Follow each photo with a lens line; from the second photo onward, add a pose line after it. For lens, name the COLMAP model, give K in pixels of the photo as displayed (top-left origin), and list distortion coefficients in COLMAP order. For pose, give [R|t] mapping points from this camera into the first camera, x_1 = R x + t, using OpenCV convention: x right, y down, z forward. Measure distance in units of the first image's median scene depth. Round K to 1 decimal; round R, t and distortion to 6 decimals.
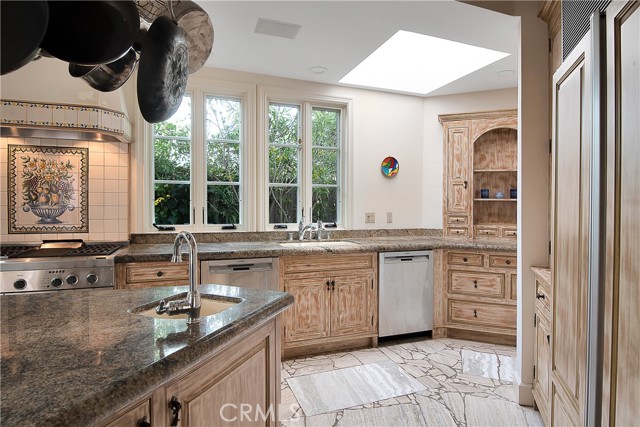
lens RADIAL K [[341.5, 0, 320.0], [0, 341.5, 213.5], [0, 0, 1]] dist [-0.023379, -0.001588]
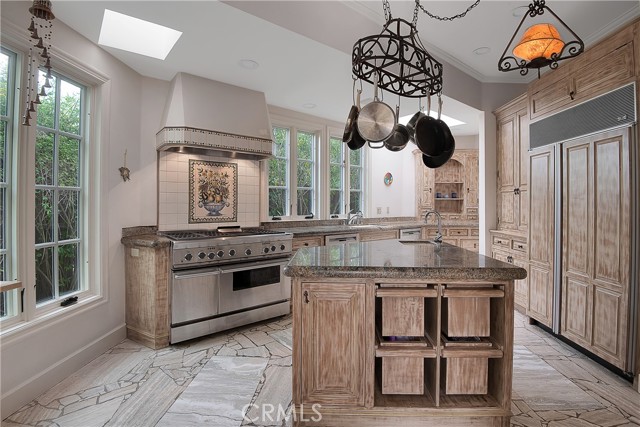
lens RADIAL K [[304.2, 0, 320.0], [0, 304.2, 213.5], [0, 0, 1]] dist [-0.000884, -0.000078]
pose [[0.944579, -0.016959, 0.327847, -0.783701], [0.016479, 0.999855, 0.004243, 0.021874], [-0.327871, 0.001395, 0.944721, -0.355652]]
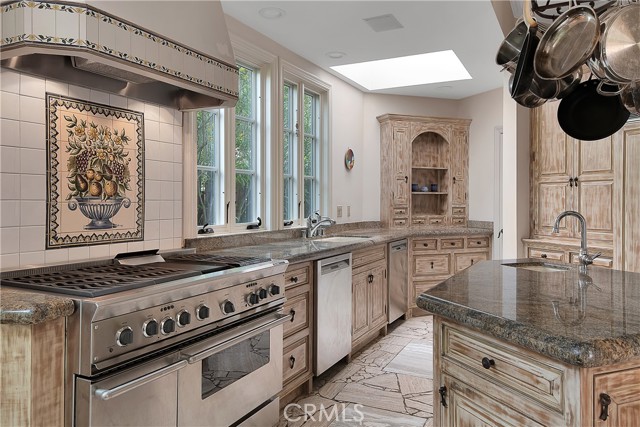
lens RADIAL K [[478.2, 0, 320.0], [0, 478.2, 213.5], [0, 0, 1]] dist [0.007230, 0.002791]
pose [[0.725522, -0.026857, 0.687674, -1.088326], [0.028821, 0.999547, 0.008630, 0.005807], [-0.687595, 0.013559, 0.725968, 0.081532]]
